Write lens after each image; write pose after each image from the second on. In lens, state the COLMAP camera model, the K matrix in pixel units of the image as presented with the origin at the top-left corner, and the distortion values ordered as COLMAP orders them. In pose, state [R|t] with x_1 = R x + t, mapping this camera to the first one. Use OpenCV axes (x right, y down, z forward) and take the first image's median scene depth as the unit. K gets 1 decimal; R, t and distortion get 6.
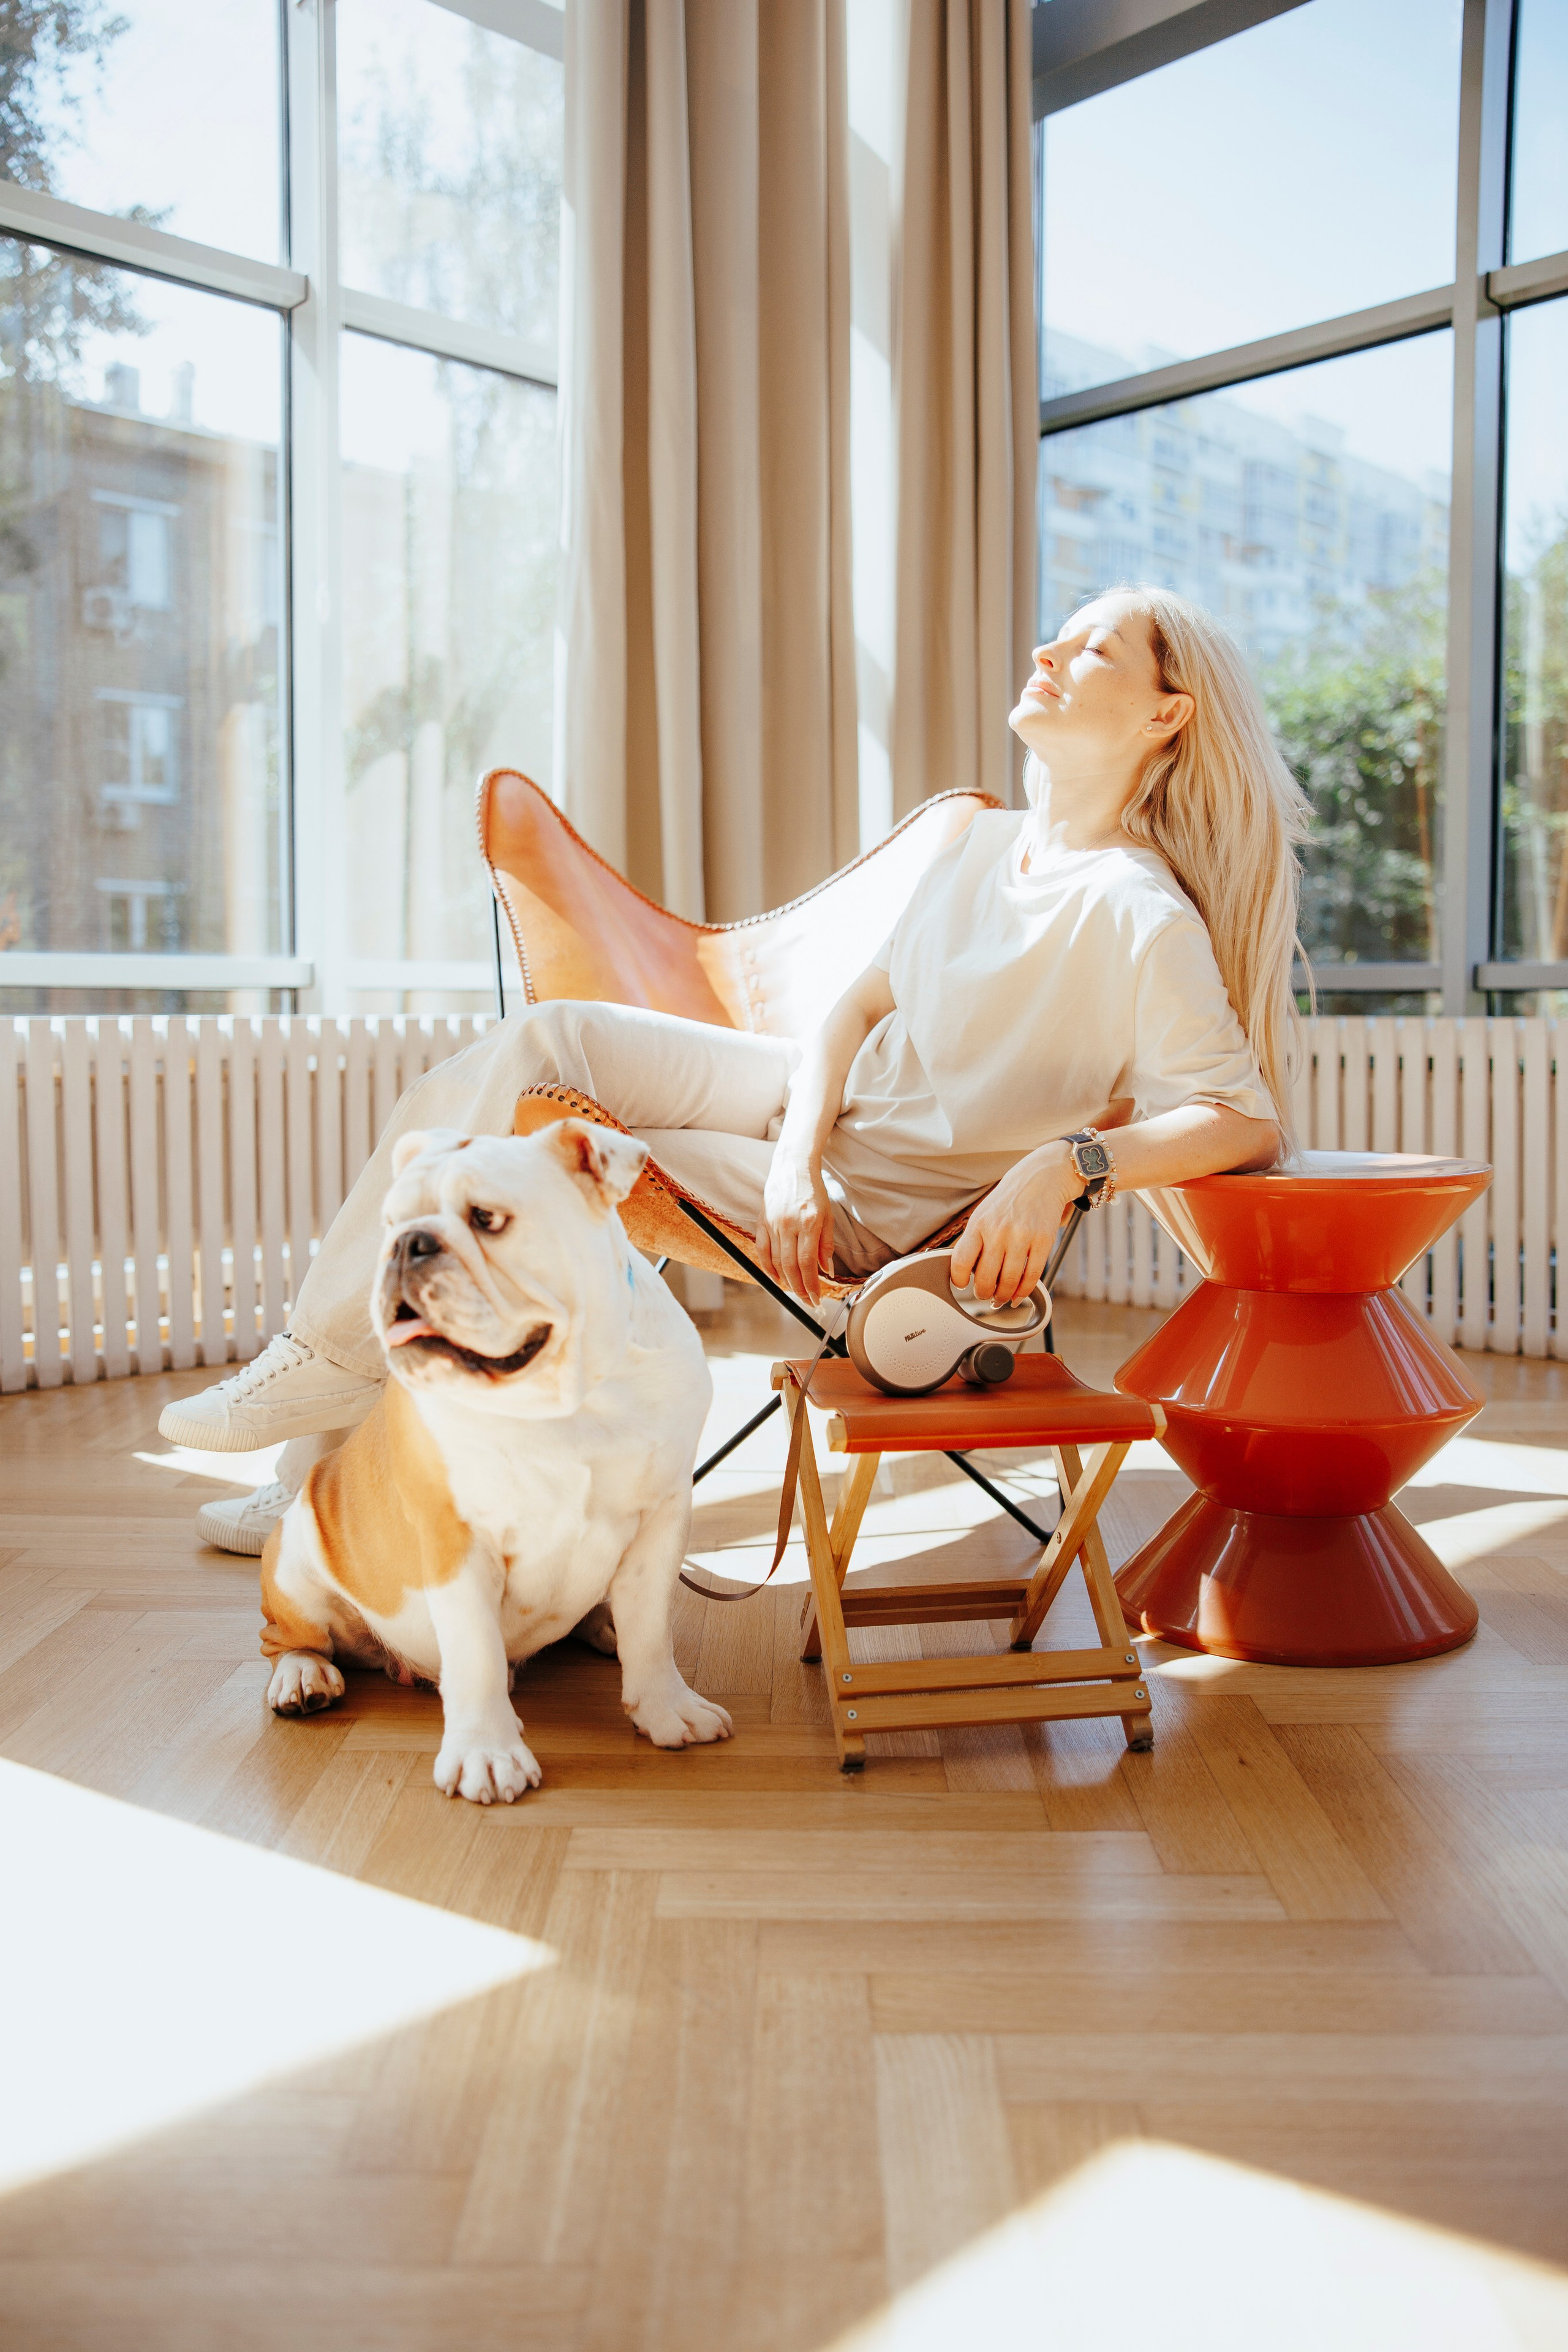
lens RADIAL K [[1934.6, 0, 820.7], [0, 1934.6, 1176.3], [0, 0, 1]] dist [-0.124391, 0.120562]
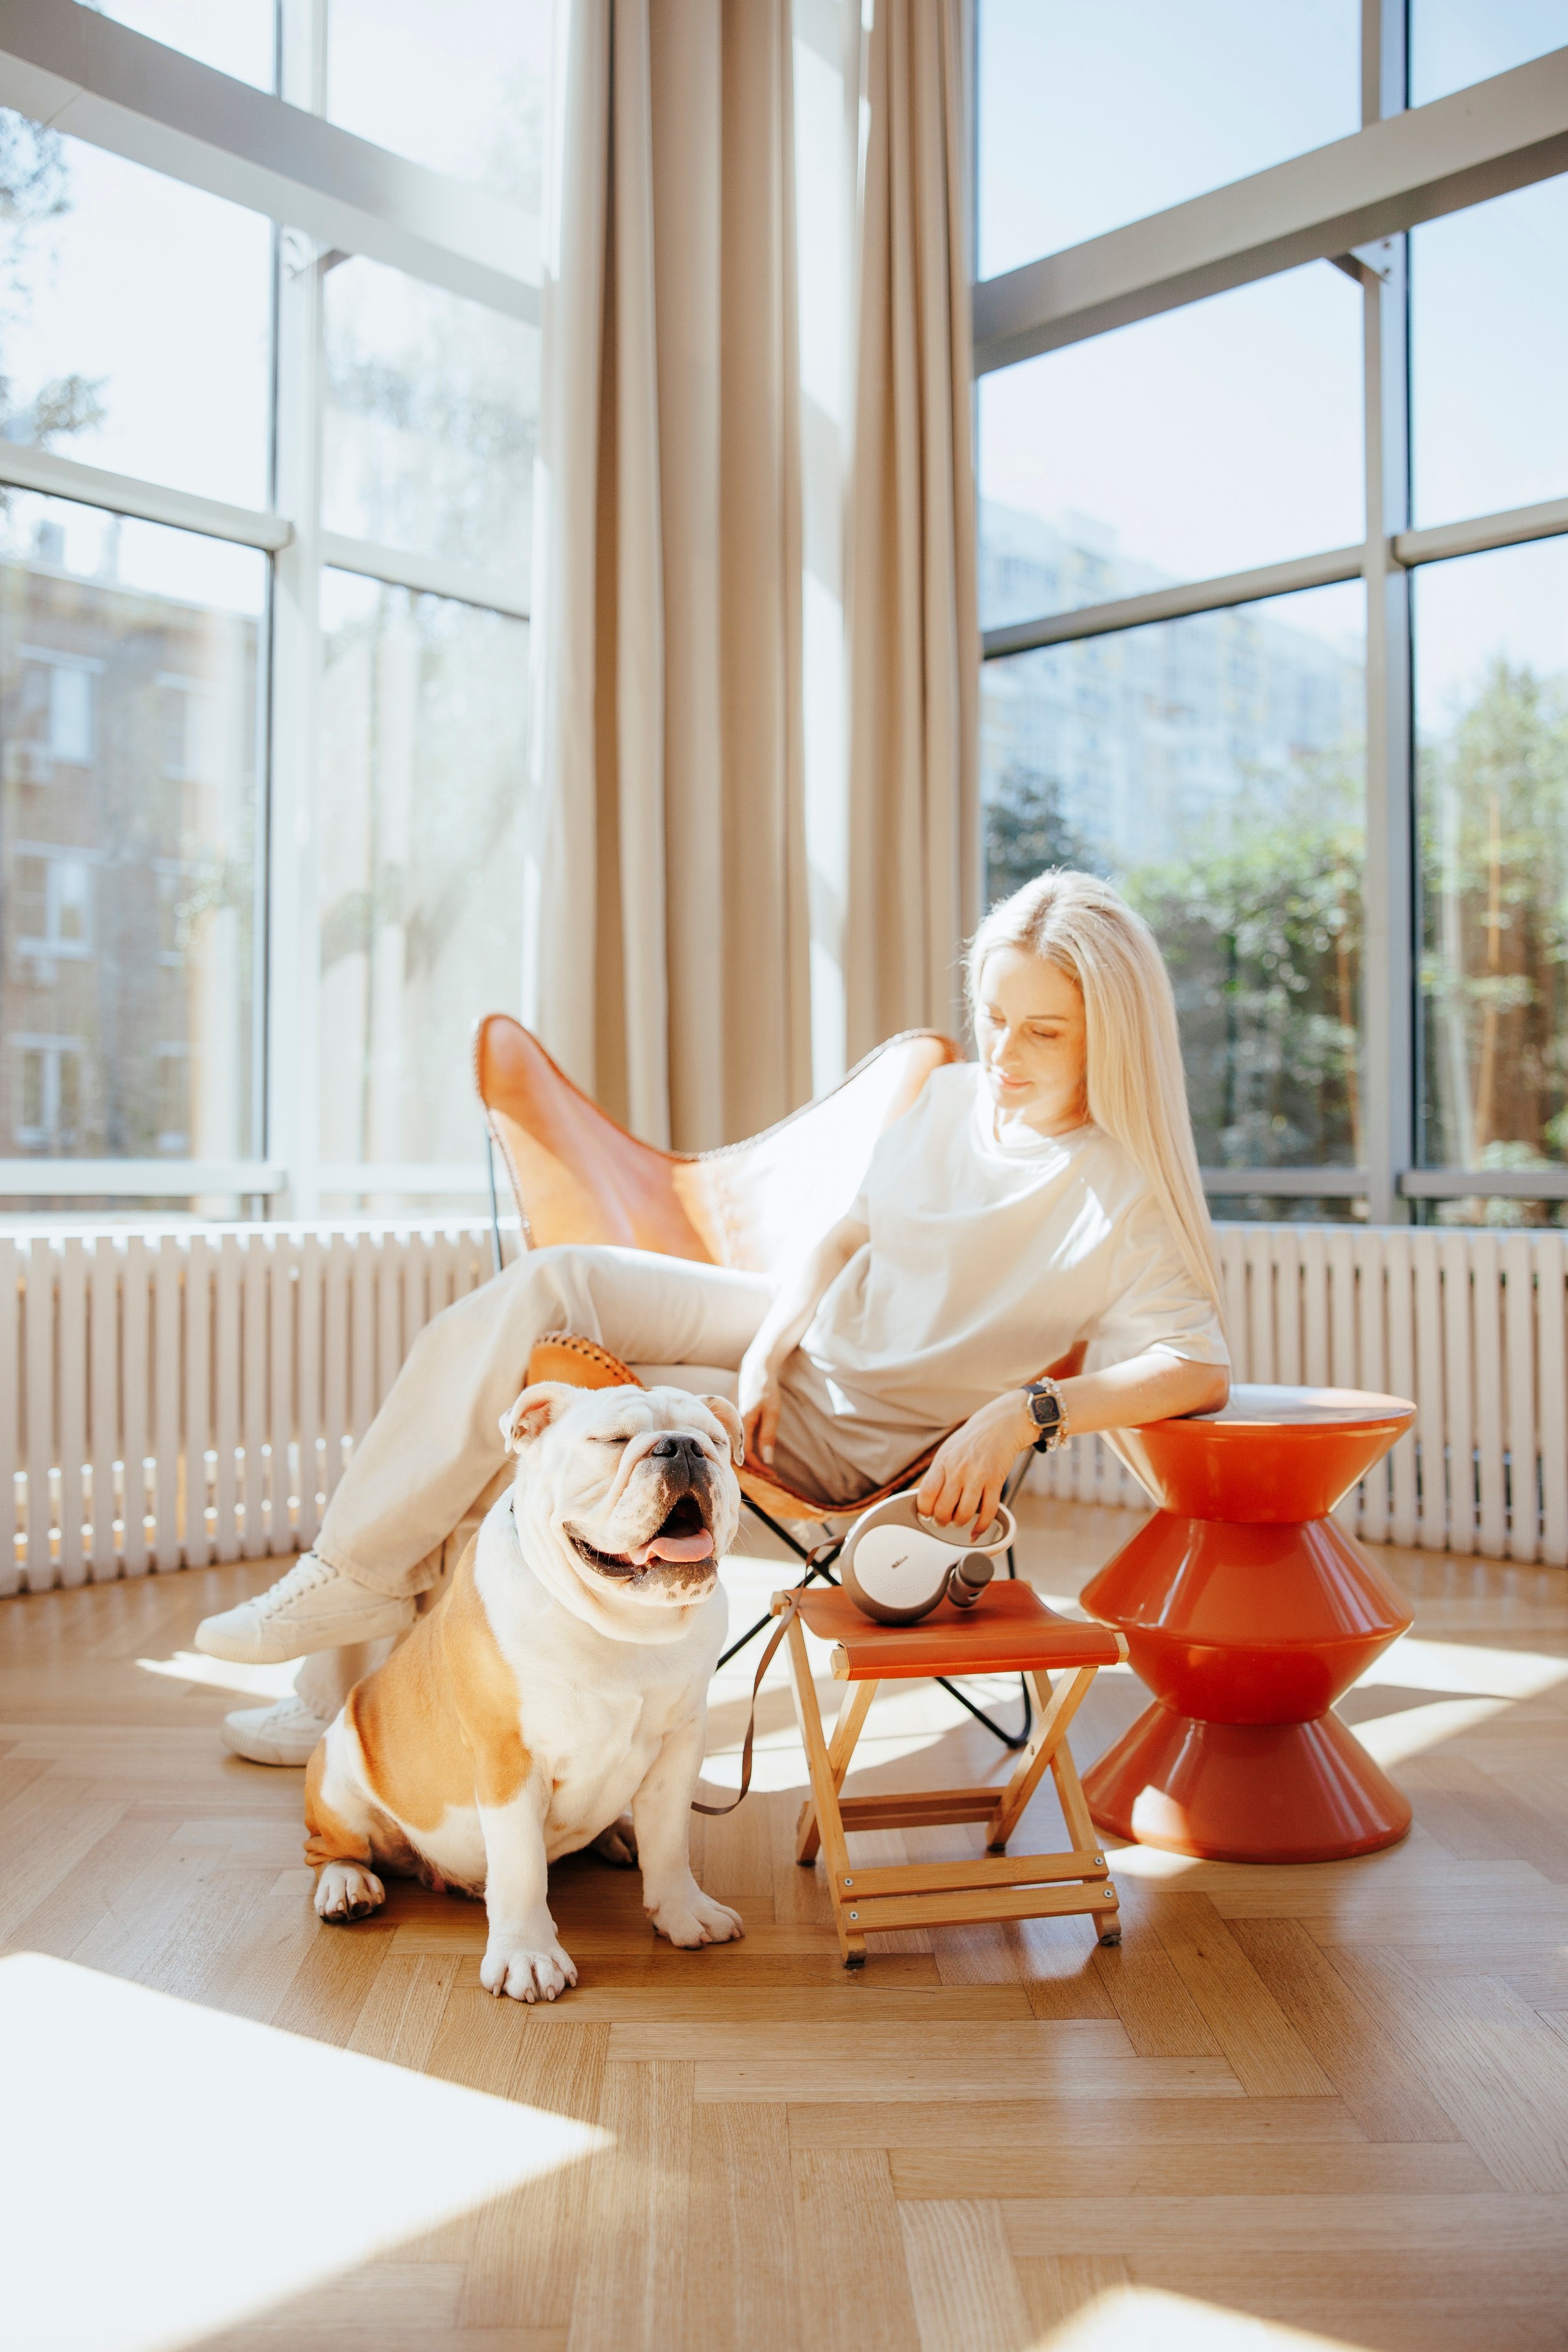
lens RADIAL K [[1934.6, 0, 820.7], [0, 1934.6, 1176.3], [0, 0, 1]] dist [-0.124391, 0.120562]
pose [[0.999423, 0.000493, 0.033963, -0.039285], [0.002548, 0.995989, -0.089439, -0.048254], [-0.033871, 0.089474, 0.995413, -0.140112]]
